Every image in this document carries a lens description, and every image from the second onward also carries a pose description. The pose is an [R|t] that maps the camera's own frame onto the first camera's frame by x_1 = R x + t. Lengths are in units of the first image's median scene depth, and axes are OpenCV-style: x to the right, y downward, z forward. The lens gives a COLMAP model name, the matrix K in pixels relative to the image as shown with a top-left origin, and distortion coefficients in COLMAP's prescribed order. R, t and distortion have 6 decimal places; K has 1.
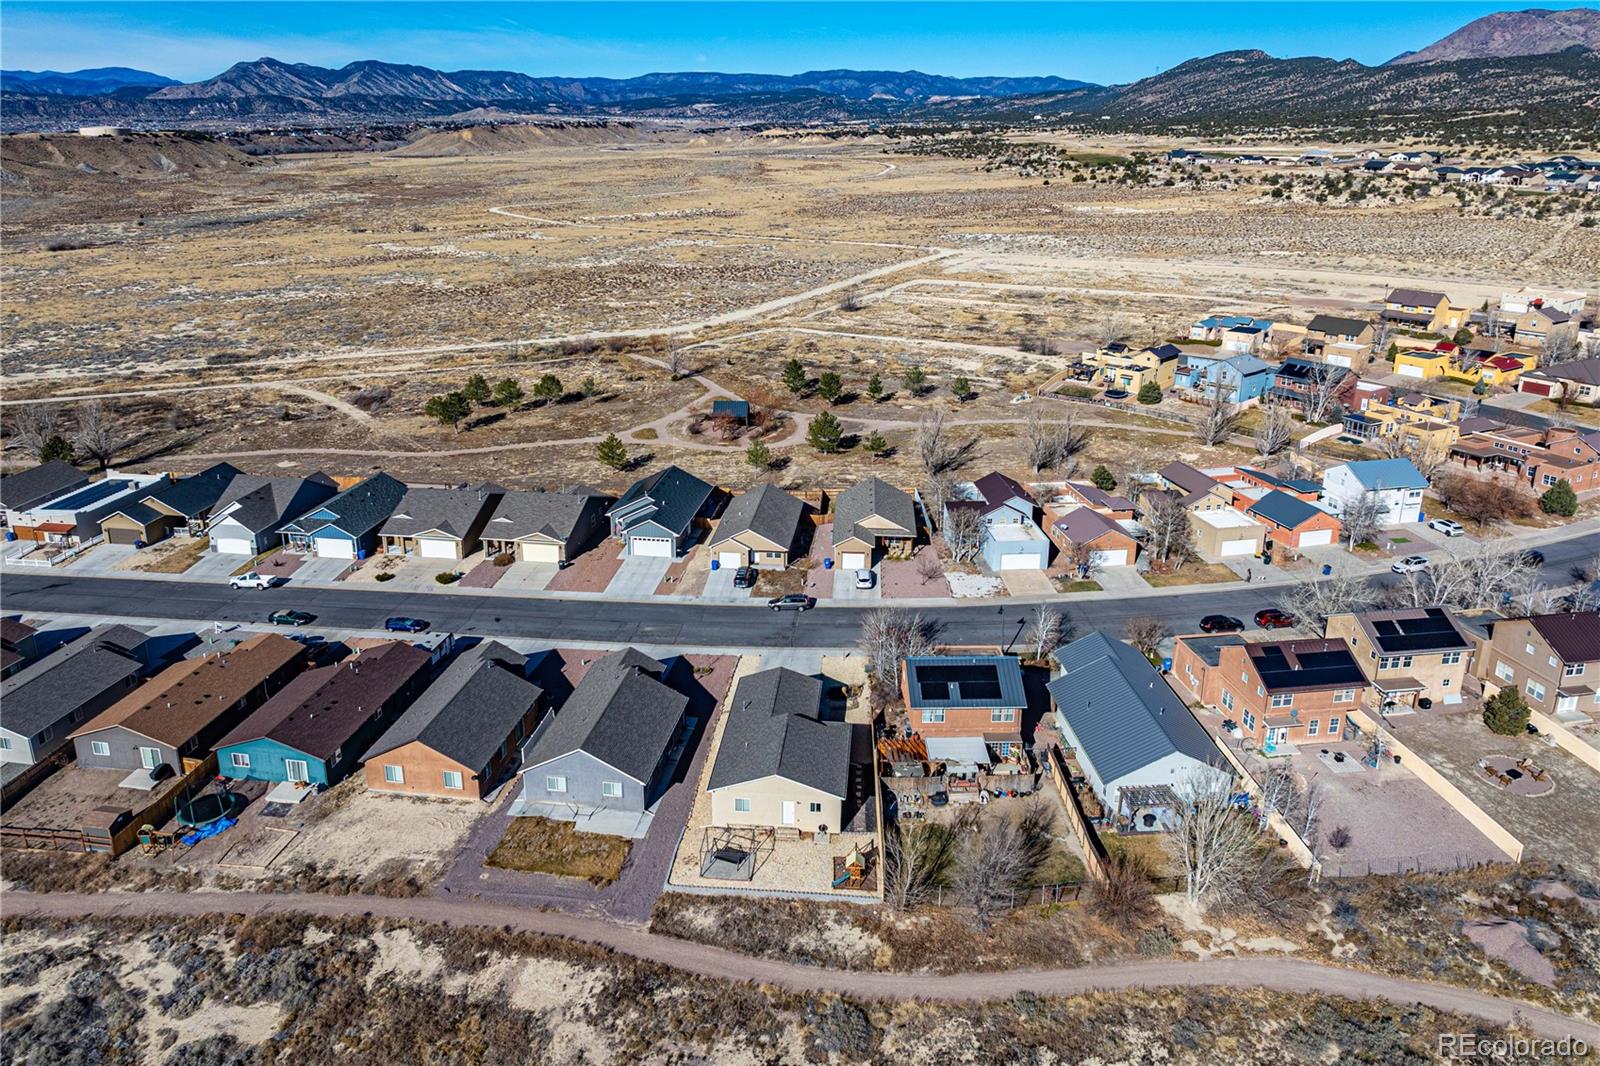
lens RADIAL K [[1134.1, 0, 795.8], [0, 1134.1, 465.0], [0, 0, 1]] dist [-0.033051, 0.017957]
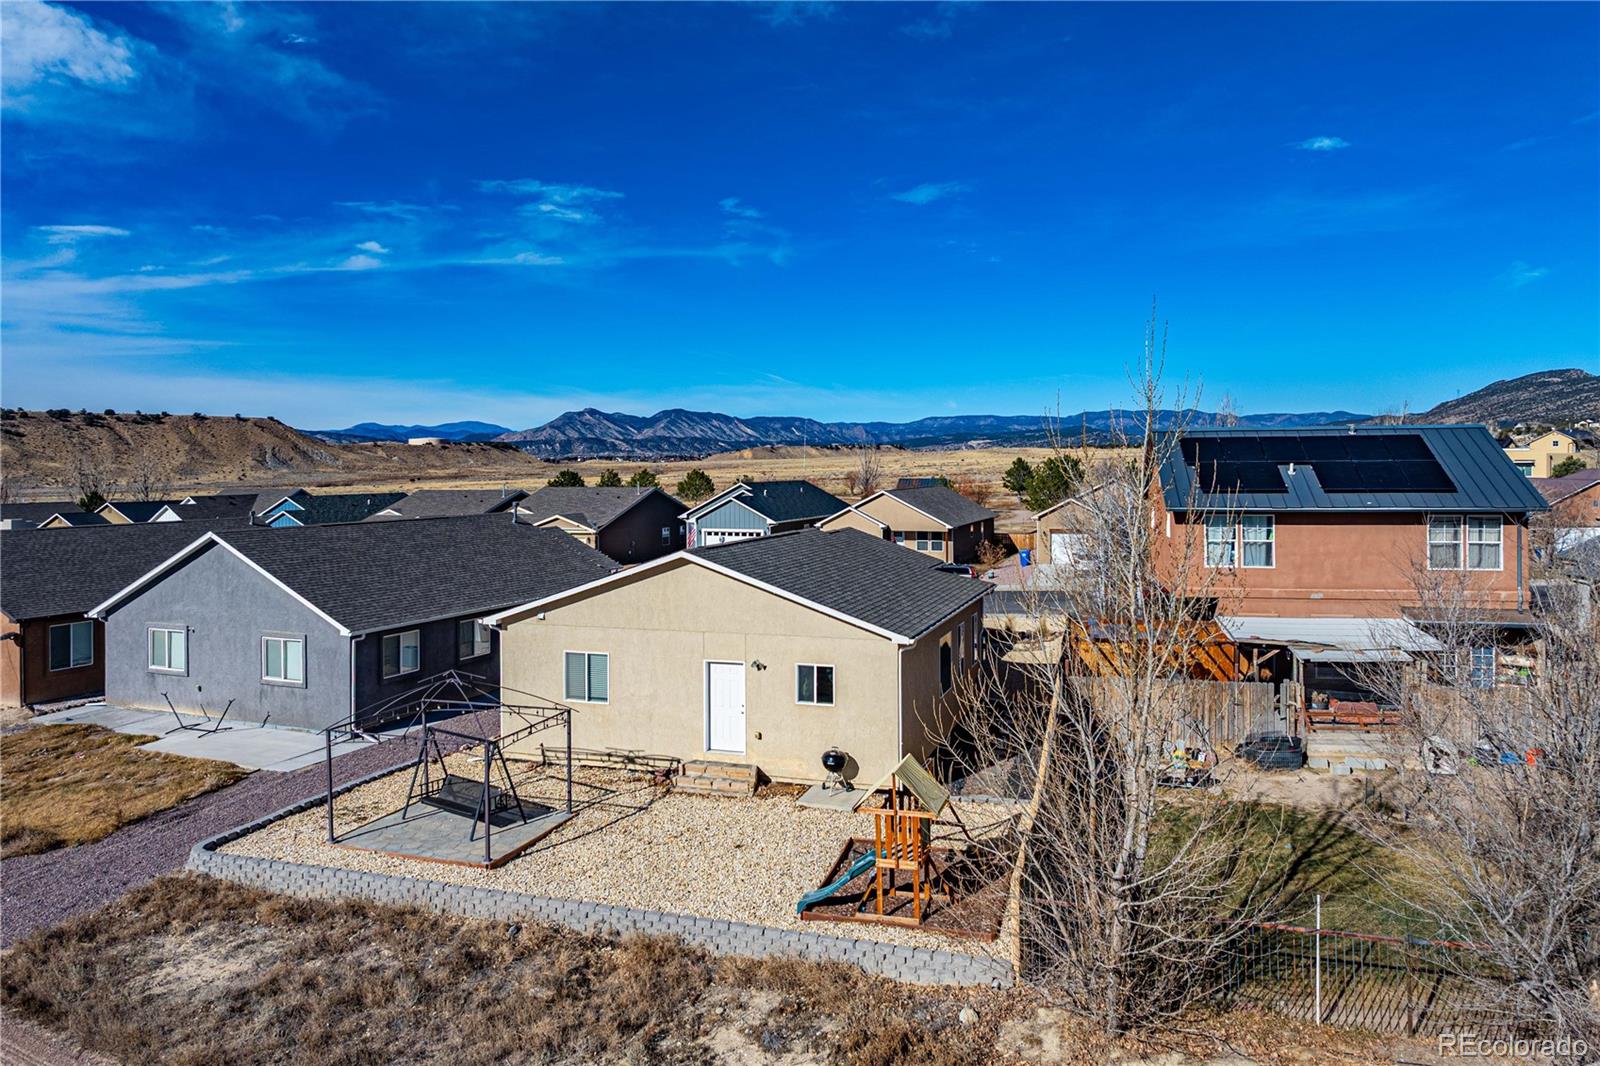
lens RADIAL K [[1134.1, 0, 795.8], [0, 1134.1, 465.0], [0, 0, 1]] dist [-0.033051, 0.017957]
pose [[0.971668, -0.011269, -0.236082, 0.080287], [-0.056892, 0.958341, -0.279903, 0.328290], [0.229401, 0.285404, 0.930548, 0.713655]]
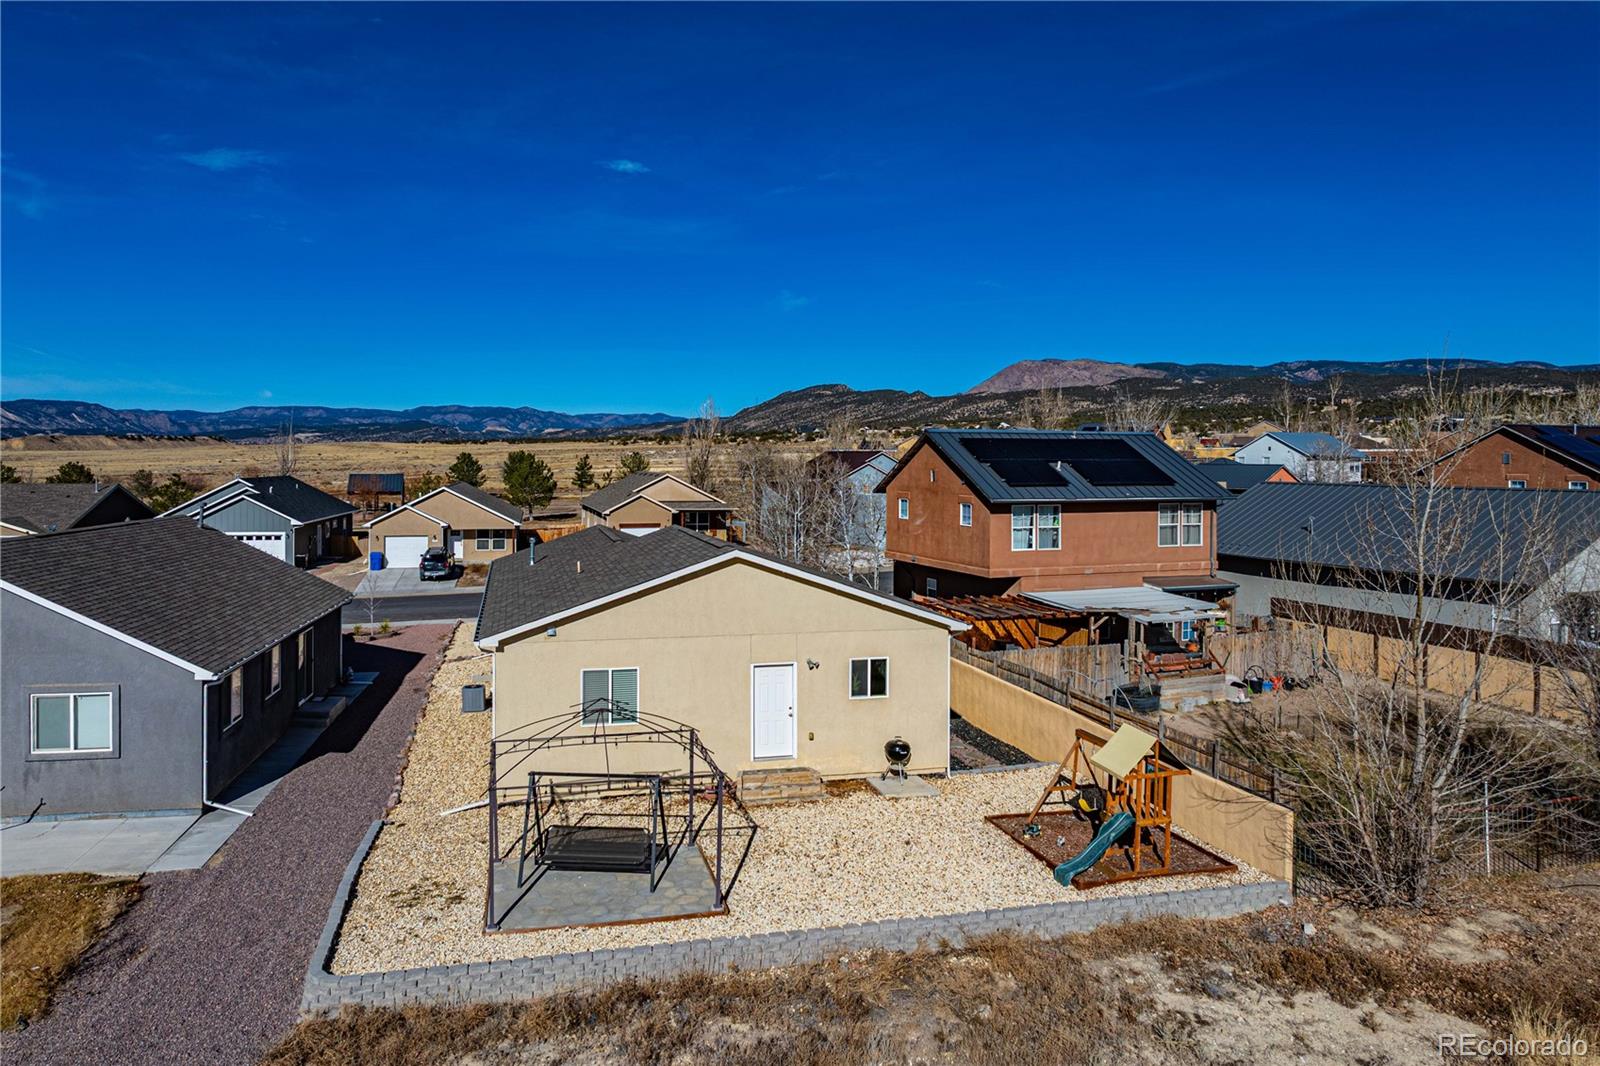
lens RADIAL K [[1134.1, 0, 795.8], [0, 1134.1, 465.0], [0, 0, 1]] dist [-0.033051, 0.017957]
pose [[0.945536, -0.004118, 0.325492, -0.092893], [0.095441, 0.959482, -0.265112, 0.323738], [-0.311212, 0.281738, 0.907618, 0.725726]]
